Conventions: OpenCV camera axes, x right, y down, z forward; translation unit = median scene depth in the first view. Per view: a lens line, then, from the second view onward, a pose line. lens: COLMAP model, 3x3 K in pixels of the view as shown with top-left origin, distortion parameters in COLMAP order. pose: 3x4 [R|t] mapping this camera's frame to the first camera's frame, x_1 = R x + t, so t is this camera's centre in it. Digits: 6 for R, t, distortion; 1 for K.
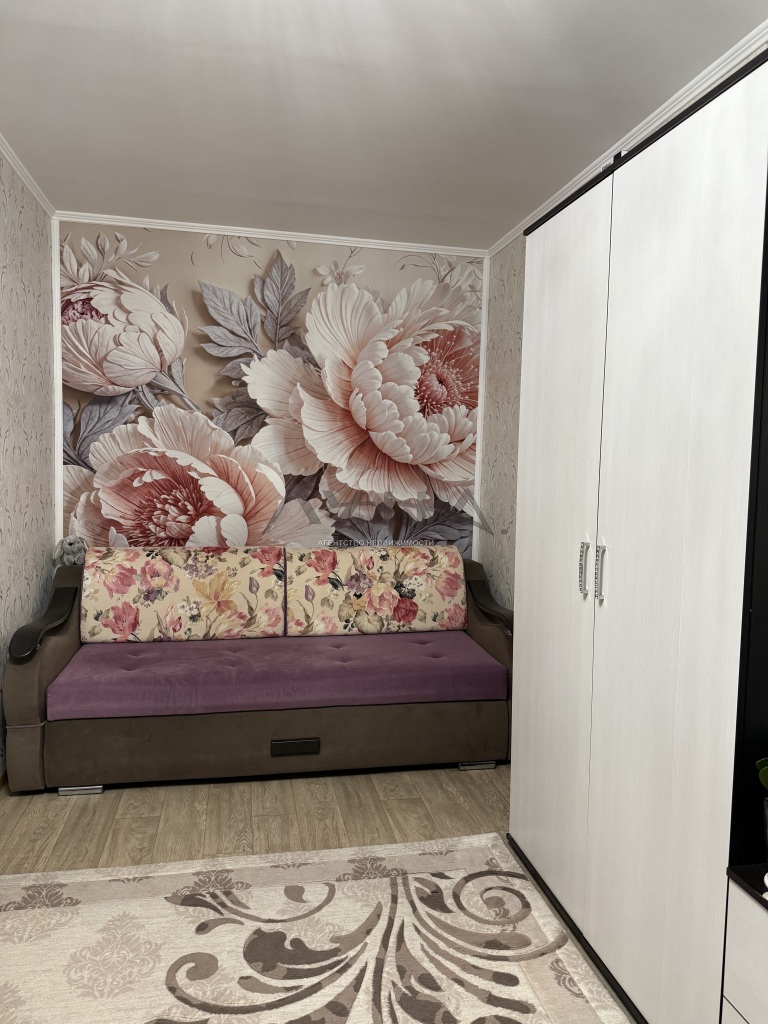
lens RADIAL K [[720.8, 0, 387.0], [0, 720.8, 508.5], [0, 0, 1]] dist [0.049268, -0.059898]
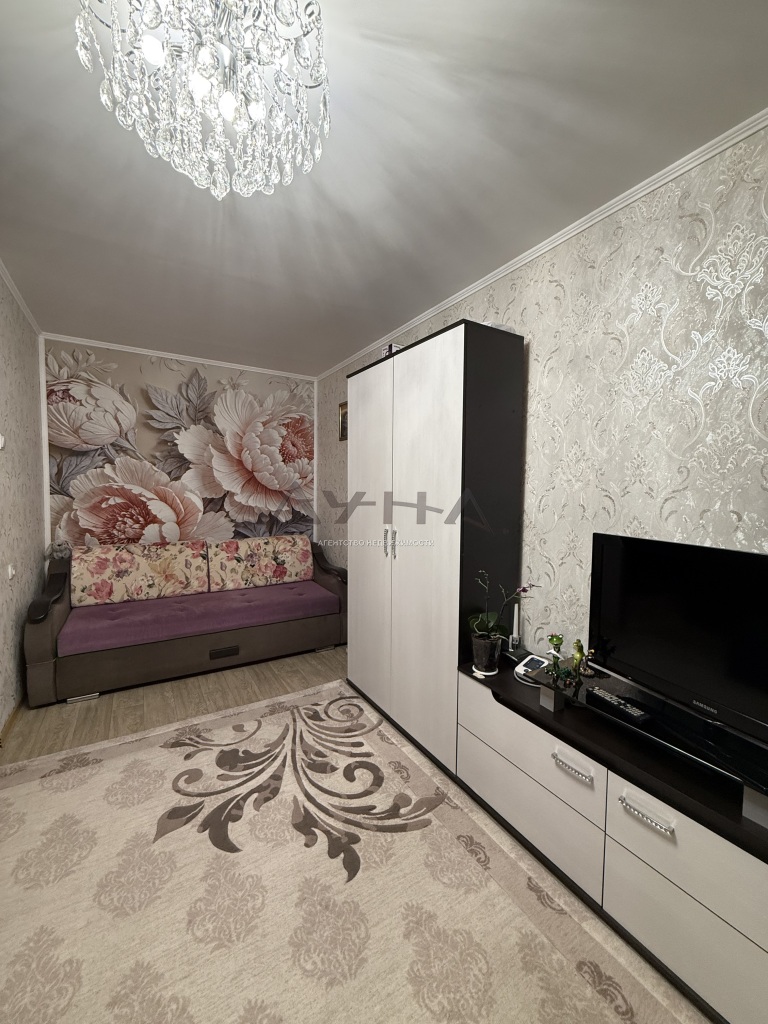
lens RADIAL K [[411.6, 0, 384.0], [0, 411.6, 505.0], [0, 0, 1]] dist [-0.006486, 0.000851]
pose [[0.940395, -0.025516, 0.339125, -0.076742], [0.031621, 0.999422, -0.012486, -0.005082], [-0.338610, 0.022465, 0.940658, -0.069017]]
